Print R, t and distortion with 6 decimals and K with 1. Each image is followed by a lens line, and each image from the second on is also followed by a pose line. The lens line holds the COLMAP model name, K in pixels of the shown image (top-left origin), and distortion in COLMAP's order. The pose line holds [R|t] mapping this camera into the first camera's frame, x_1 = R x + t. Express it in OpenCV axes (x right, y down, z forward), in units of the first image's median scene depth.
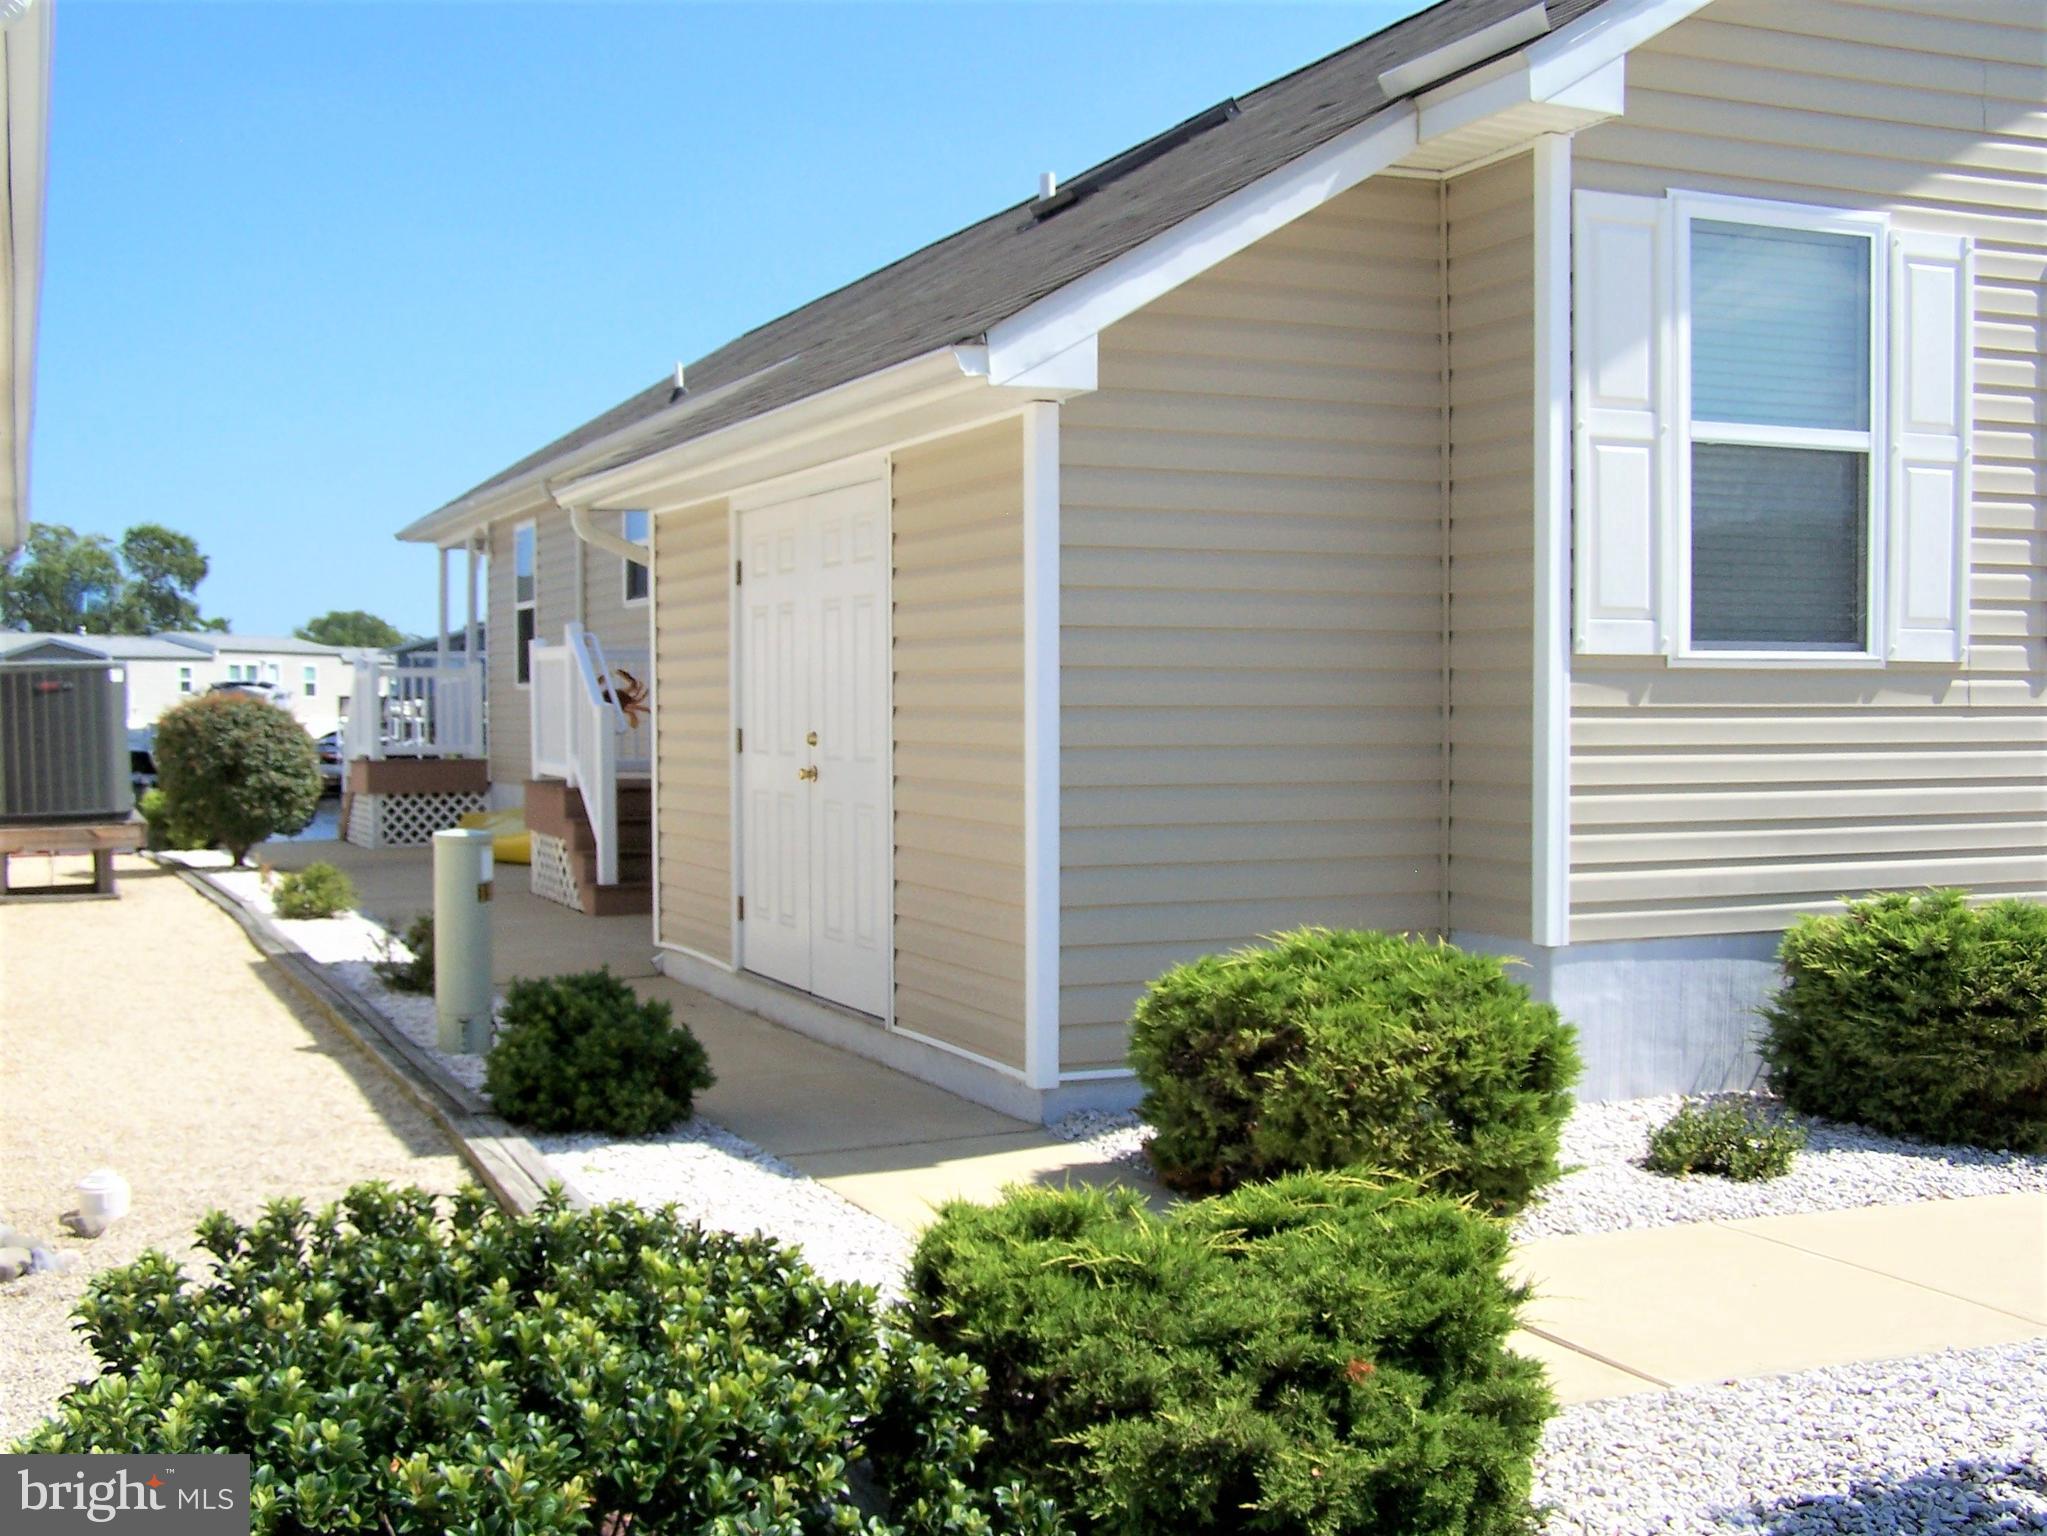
lens RADIAL K [[2343.6, 0, 997.5], [0, 2343.6, 801.7], [0, 0, 1]] dist [-0.226580, 0.432585]
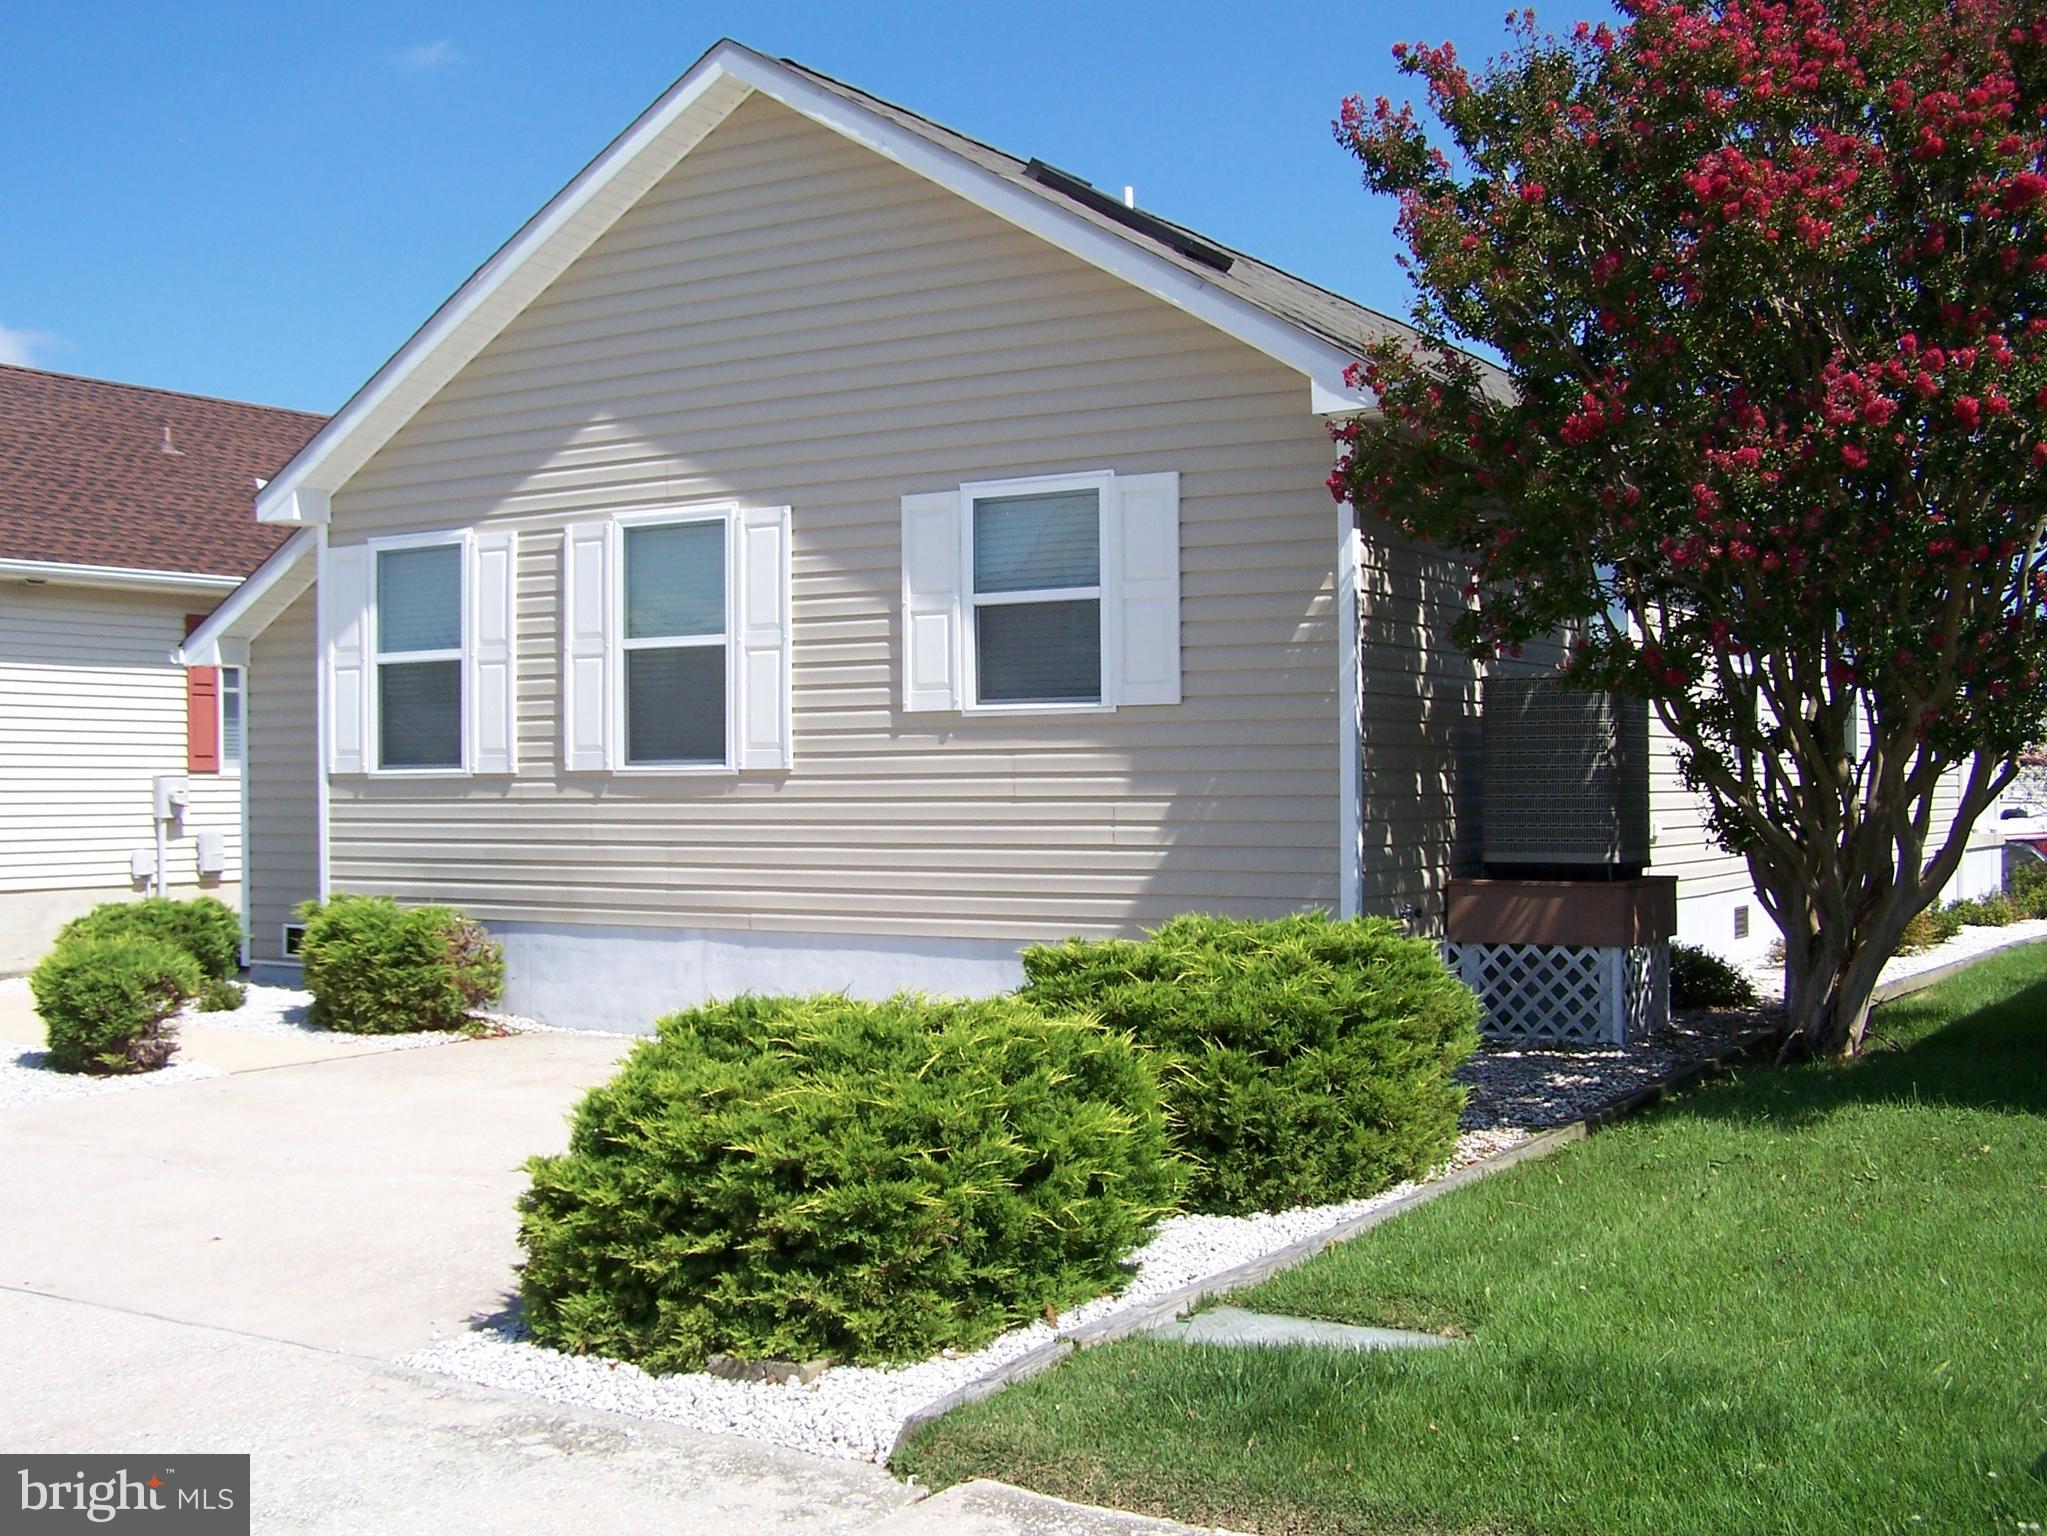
lens RADIAL K [[2343.6, 0, 997.5], [0, 2343.6, 801.7], [0, 0, 1]] dist [-0.226580, 0.432585]
pose [[0.578810, -0.000260, -0.815463, 2.150945], [-0.038184, 0.998894, -0.027422, -0.004607], [0.814568, 0.047010, 0.578160, 0.281641]]
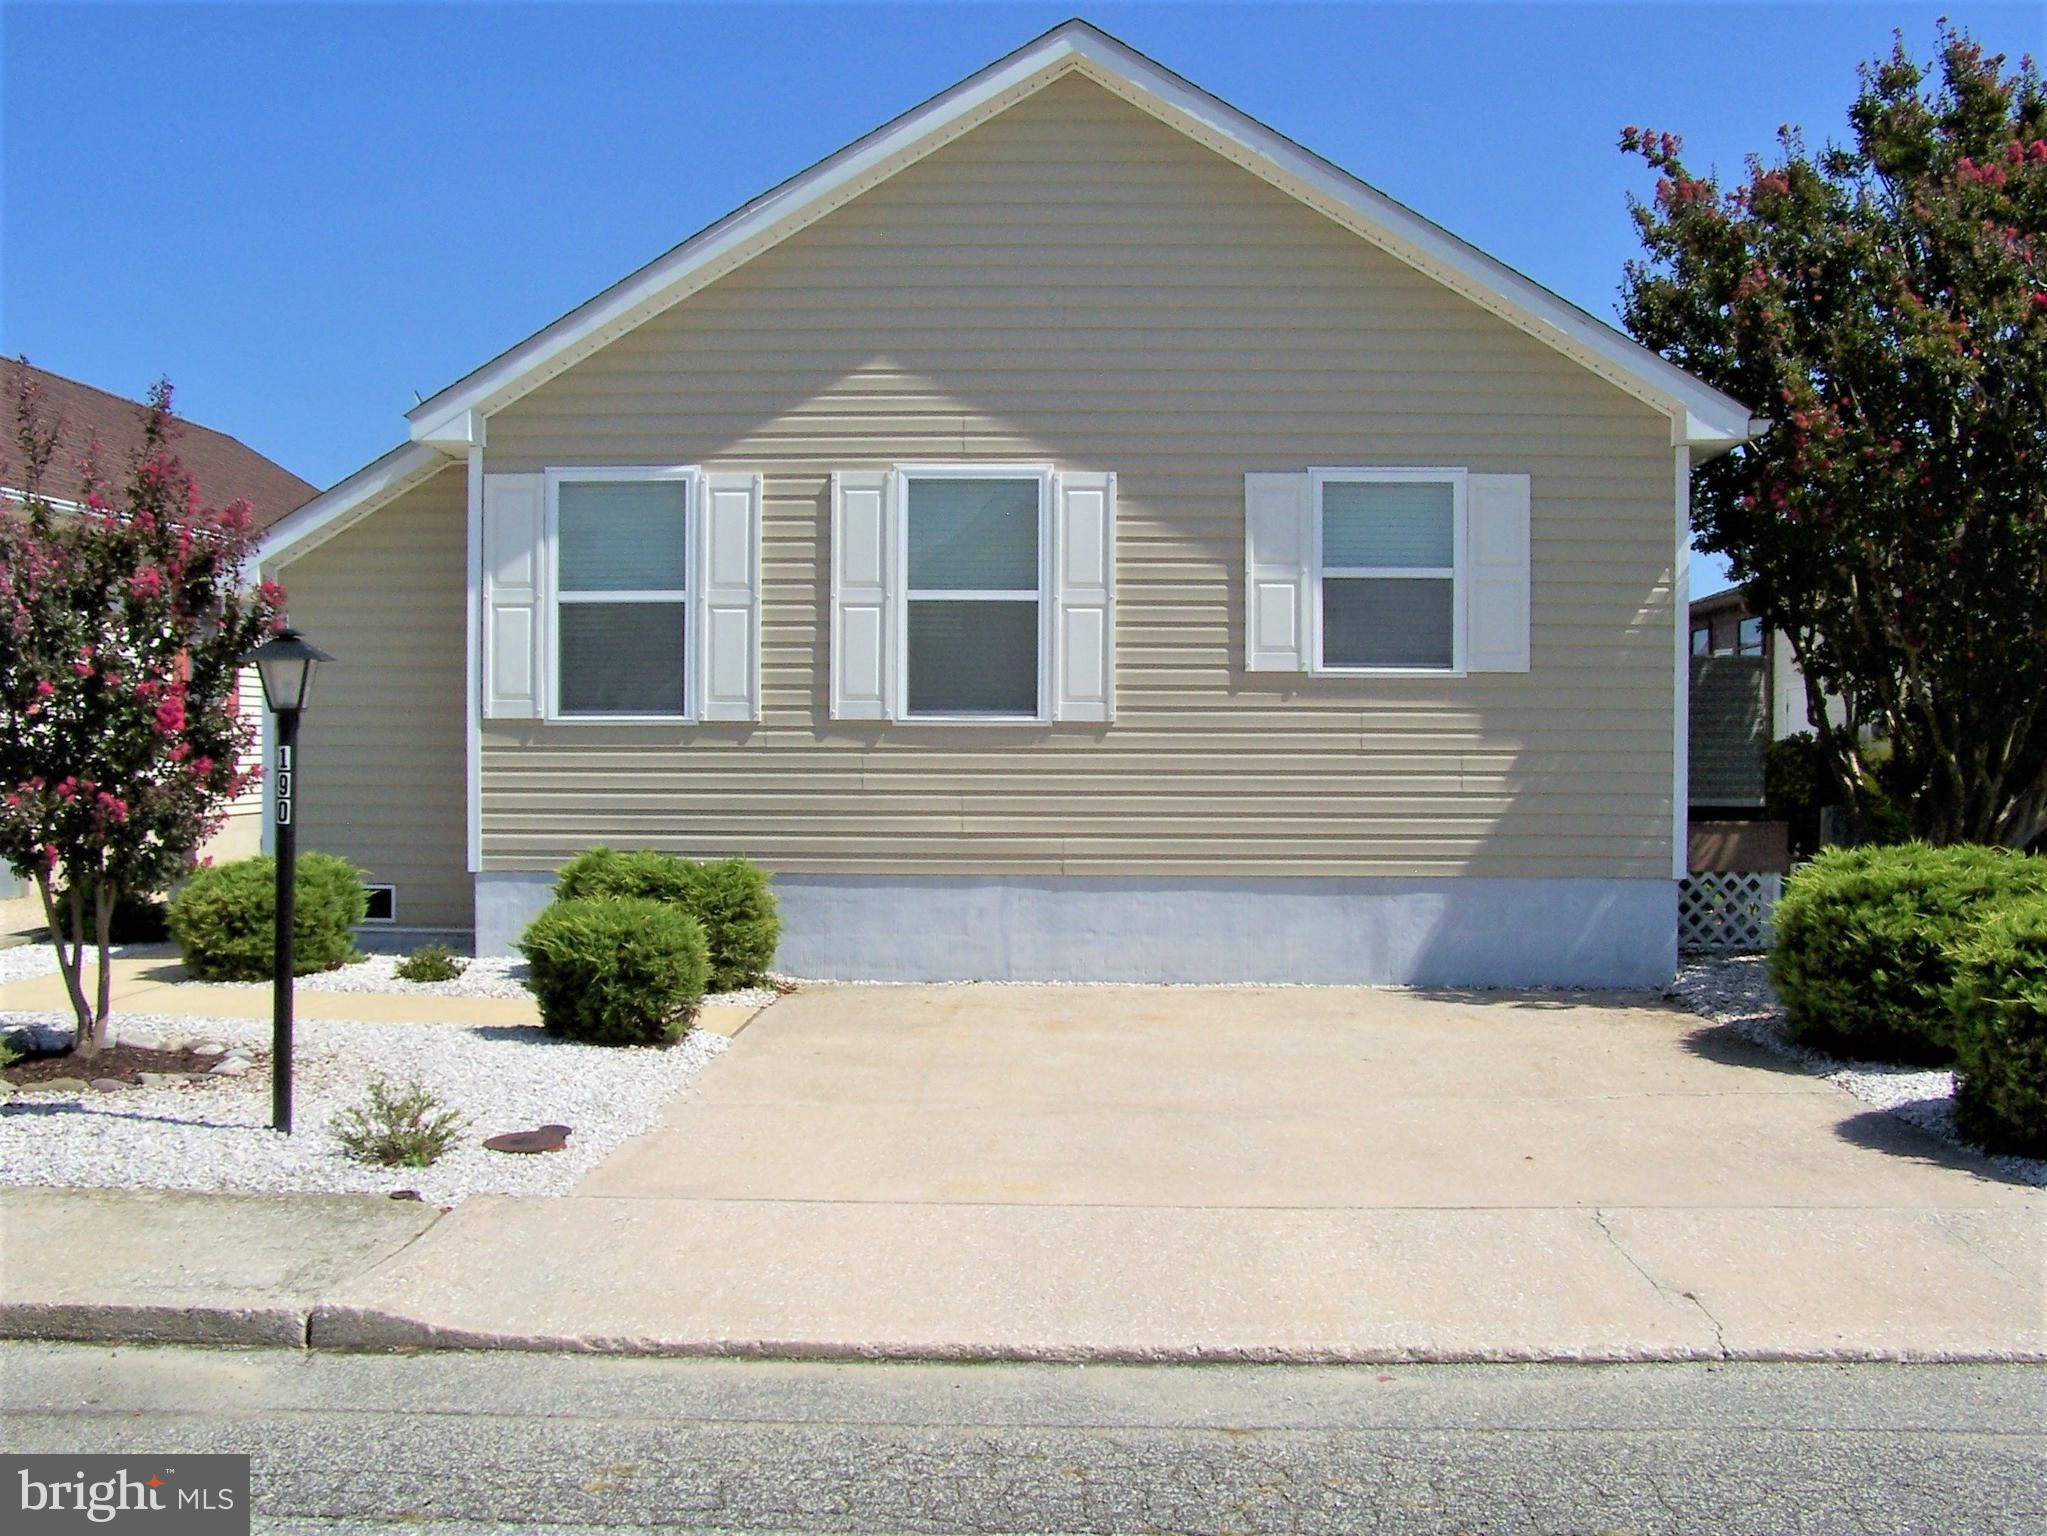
lens RADIAL K [[2343.6, 0, 997.5], [0, 2343.6, 801.7], [0, 0, 1]] dist [-0.226580, 0.432585]
pose [[0.907859, 0.012155, -0.419098, 1.356610], [-0.025068, 0.999365, -0.025319, 0.039796], [0.418525, 0.033492, 0.907588, -0.522065]]
